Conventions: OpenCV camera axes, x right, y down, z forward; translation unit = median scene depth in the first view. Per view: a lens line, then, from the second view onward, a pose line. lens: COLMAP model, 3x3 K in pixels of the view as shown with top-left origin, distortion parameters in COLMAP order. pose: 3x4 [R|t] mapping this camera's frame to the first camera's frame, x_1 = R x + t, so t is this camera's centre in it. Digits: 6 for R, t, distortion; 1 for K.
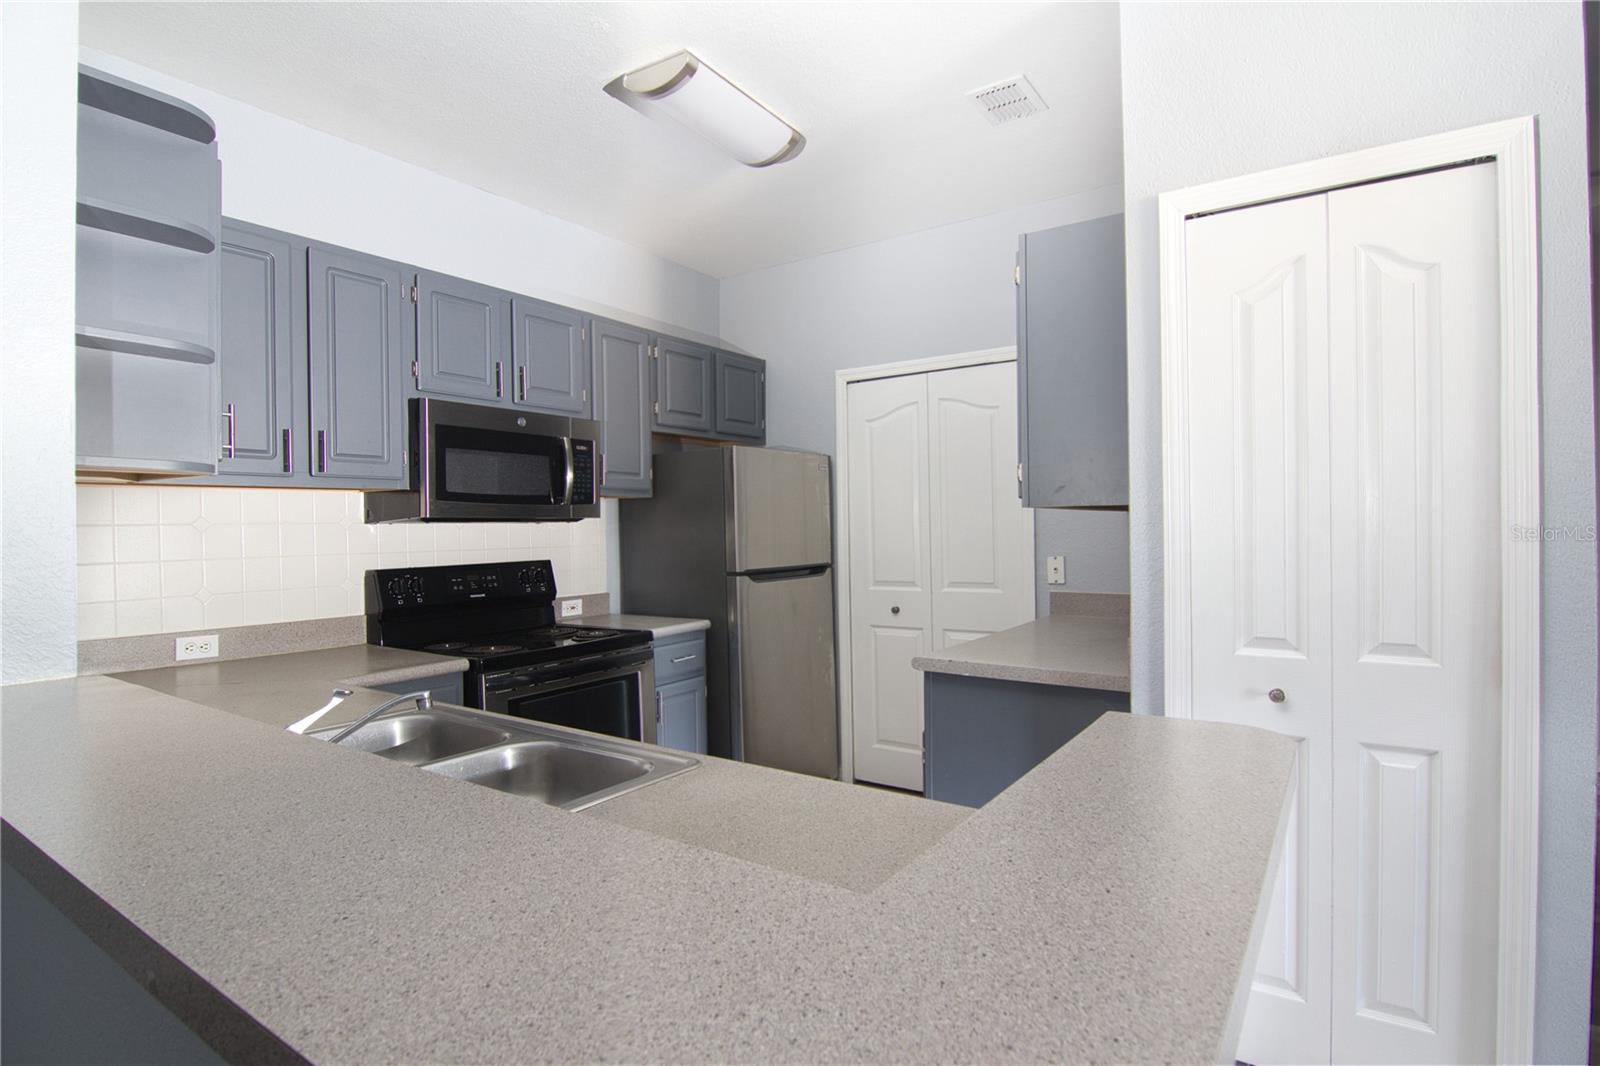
lens RADIAL K [[809.8, 0, 800.0], [0, 809.8, 533.0], [0, 0, 1]] dist [-0.017002, -0.001671]
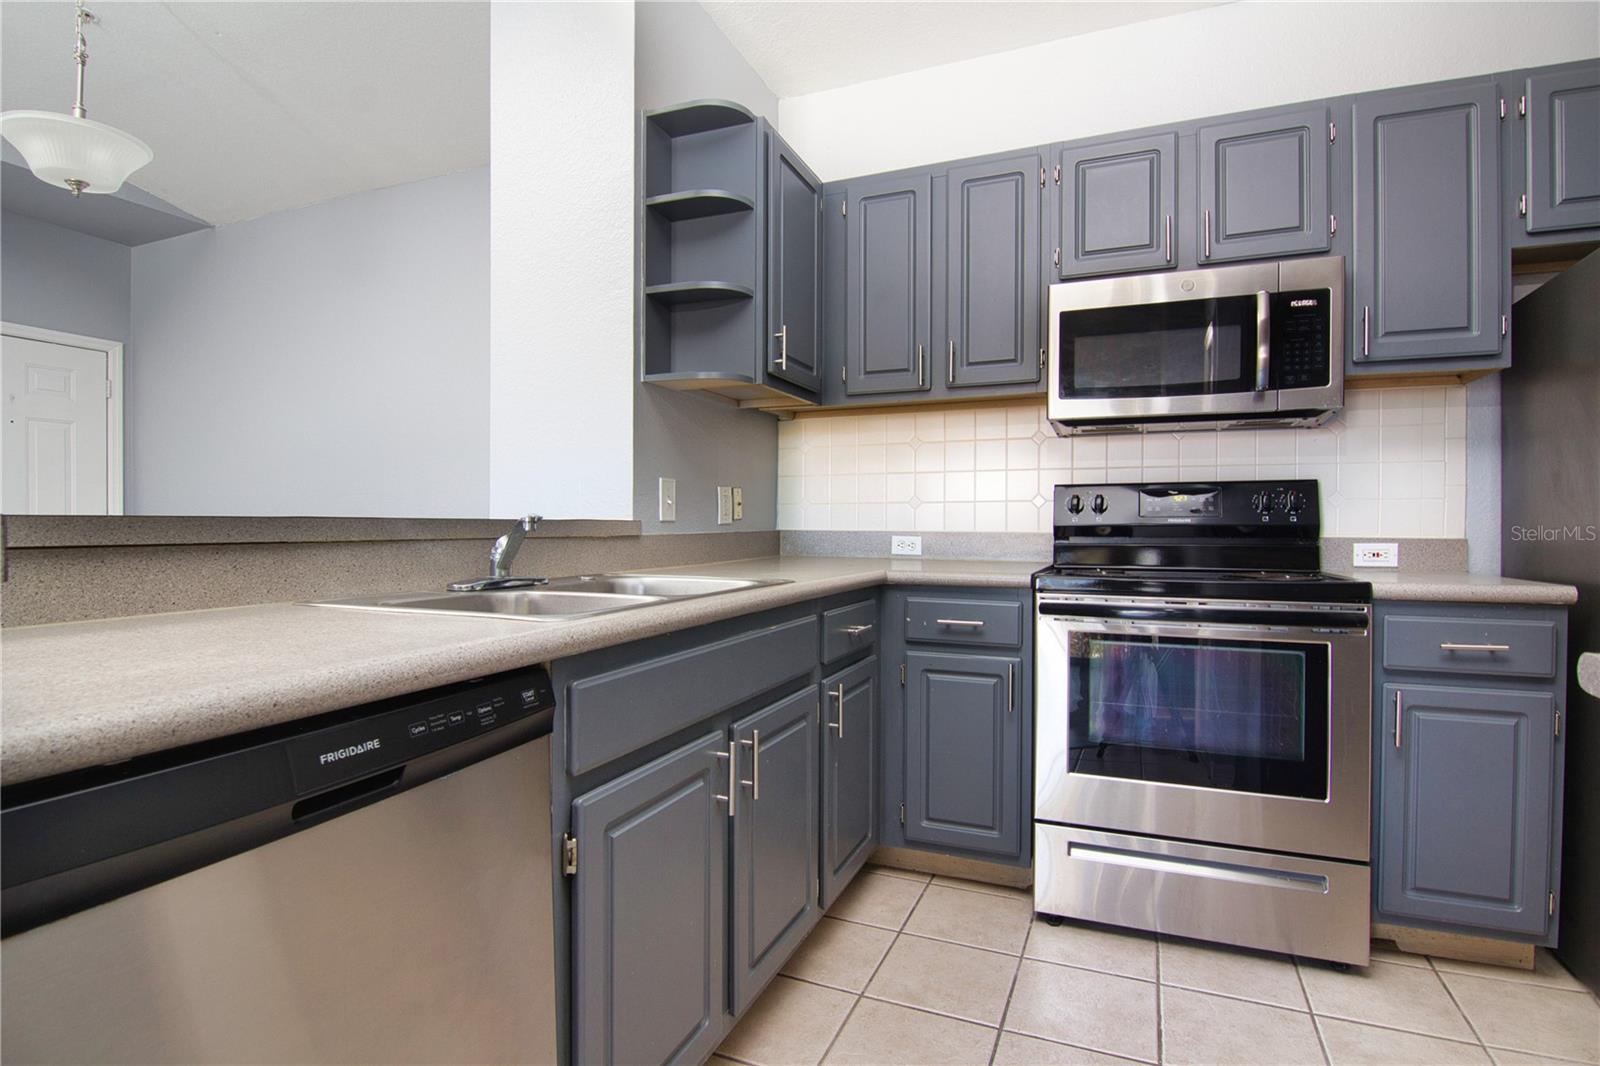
lens RADIAL K [[809.8, 0, 800.0], [0, 809.8, 533.0], [0, 0, 1]] dist [-0.017002, -0.001671]
pose [[0.202300, 0.026149, -0.978974, 0.276013], [-0.015071, 0.999608, 0.023586, 0.068979], [0.979208, 0.009983, 0.202615, 0.421896]]
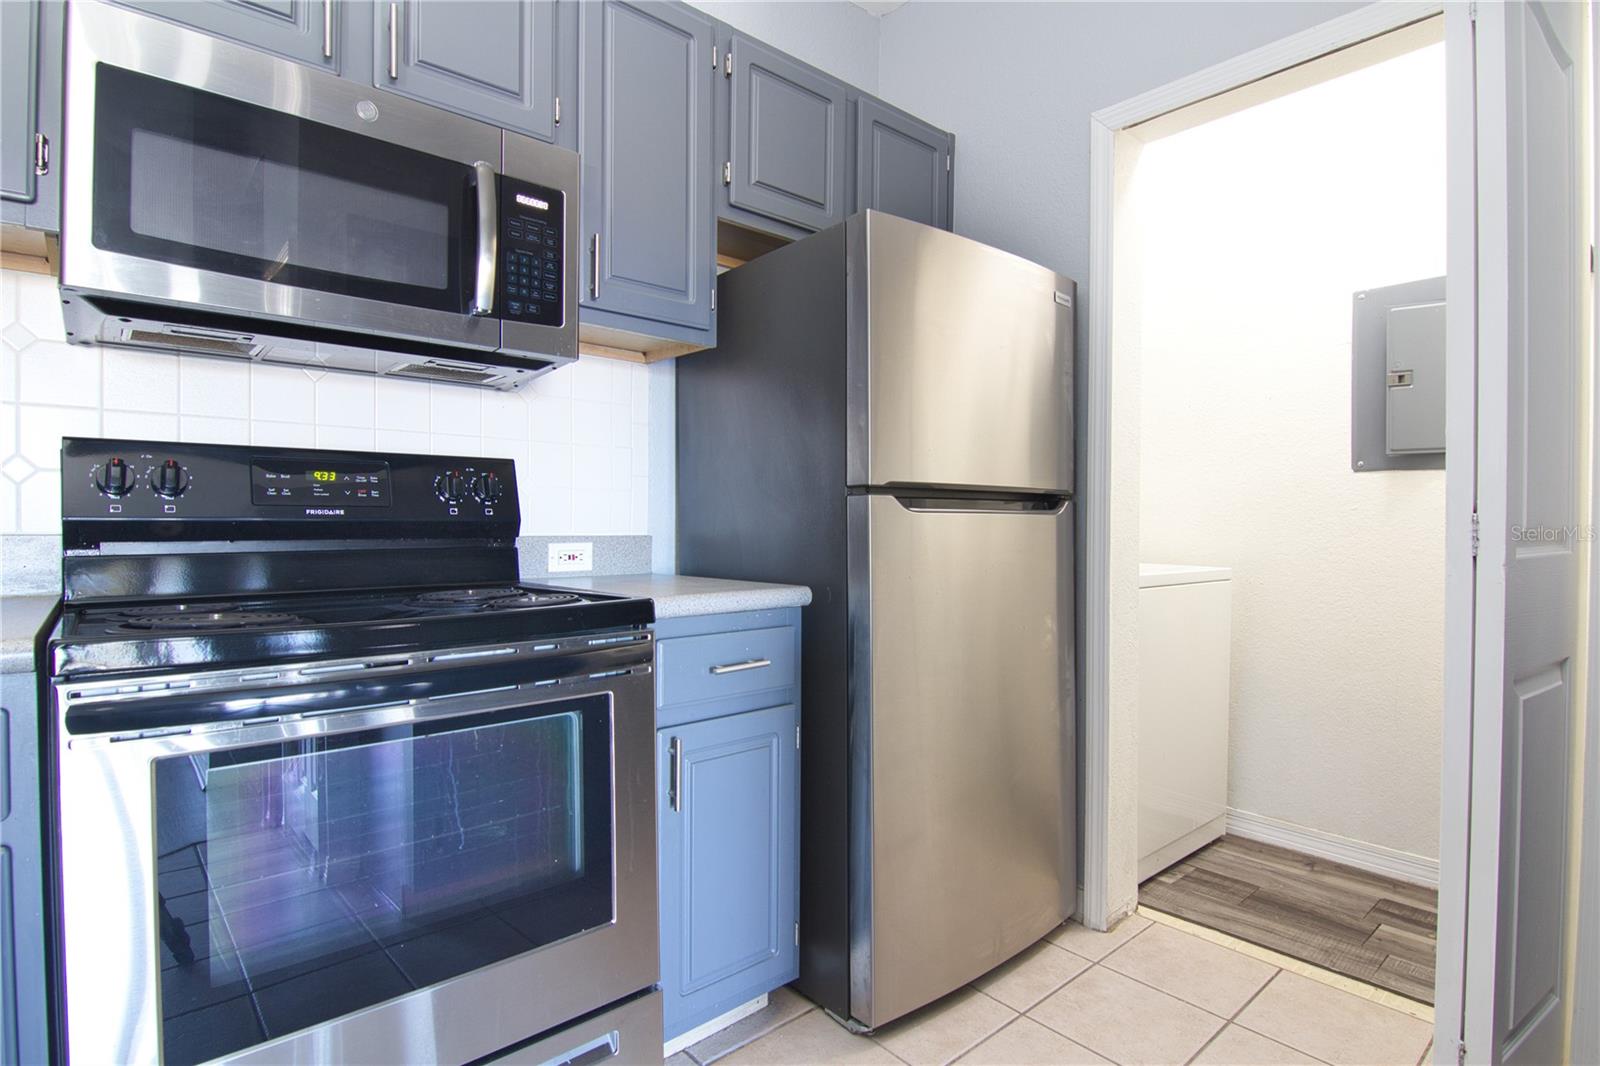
lens RADIAL K [[809.8, 0, 800.0], [0, 809.8, 533.0], [0, 0, 1]] dist [-0.017002, -0.001671]
pose [[0.967207, 0.023197, -0.252928, 0.000981], [-0.022136, 0.999730, 0.007040, 0.072362], [0.253023, -0.001211, 0.967459, 0.540540]]
